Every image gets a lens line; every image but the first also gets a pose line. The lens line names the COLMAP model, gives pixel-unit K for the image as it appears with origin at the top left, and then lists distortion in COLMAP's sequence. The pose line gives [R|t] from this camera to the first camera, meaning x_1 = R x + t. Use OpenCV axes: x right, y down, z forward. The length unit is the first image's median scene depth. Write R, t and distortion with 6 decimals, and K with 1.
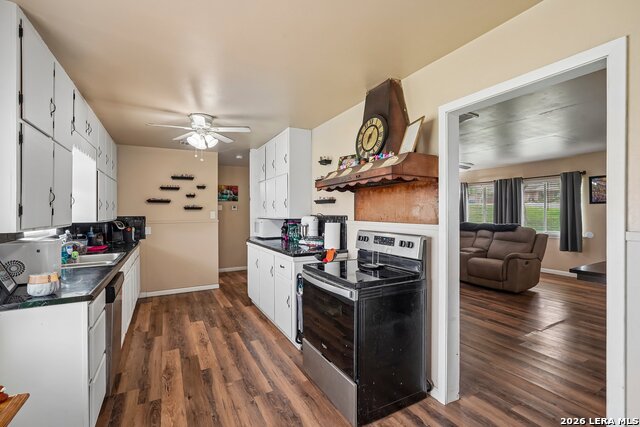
lens RADIAL K [[289.5, 0, 327.7], [0, 289.5, 211.5], [0, 0, 1]] dist [-0.022034, 0.008527]
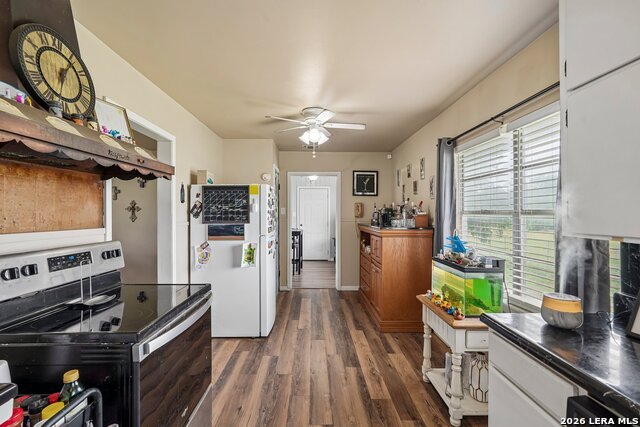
lens RADIAL K [[289.5, 0, 318.4], [0, 289.5, 213.7], [0, 0, 1]] dist [-0.022034, 0.008527]
pose [[-0.898883, 0.000852, 0.438188, -0.522616], [0.000926, 1.000000, -0.000045, 0.002929], [-0.438188, 0.000365, -0.898883, 1.287915]]
